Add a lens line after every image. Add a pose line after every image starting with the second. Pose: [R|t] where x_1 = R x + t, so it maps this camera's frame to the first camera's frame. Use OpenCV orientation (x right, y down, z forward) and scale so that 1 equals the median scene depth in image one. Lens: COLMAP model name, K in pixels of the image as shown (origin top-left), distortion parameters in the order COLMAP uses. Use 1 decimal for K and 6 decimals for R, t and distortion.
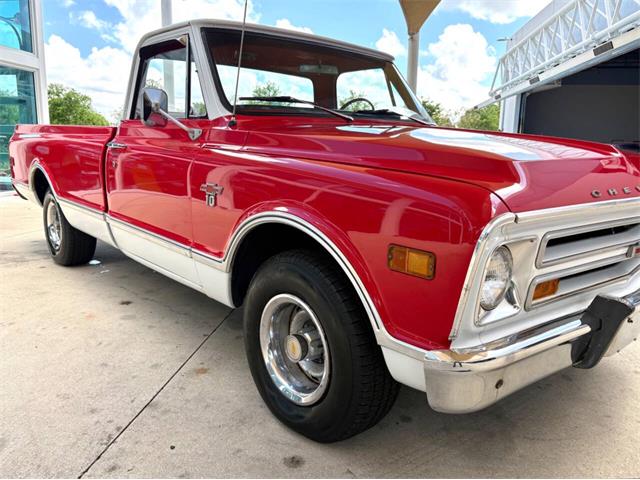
lens RADIAL K [[513.6, 0, 322.1], [0, 513.6, 242.2], [0, 0, 1]] dist [0.005107, -0.032935]
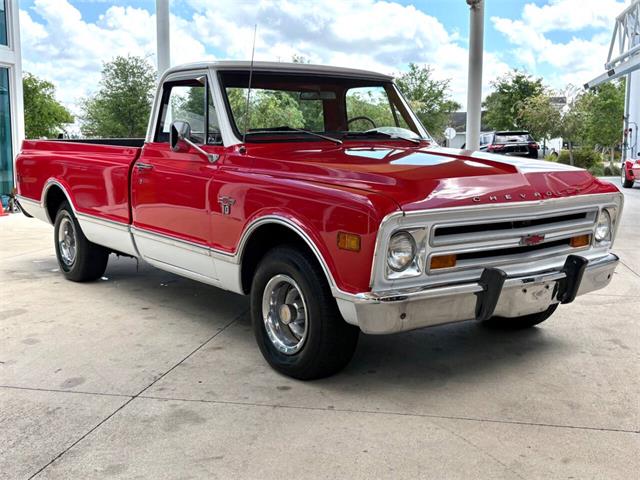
lens RADIAL K [[801.9, 0, 324.9], [0, 801.9, 243.9], [0, 0, 1]] dist [0.029283, 0.000000]
pose [[0.997170, -0.010296, -0.074473, 0.137783], [0.006149, 0.998428, -0.055705, 0.089480], [0.074930, 0.055089, 0.995666, -0.749555]]
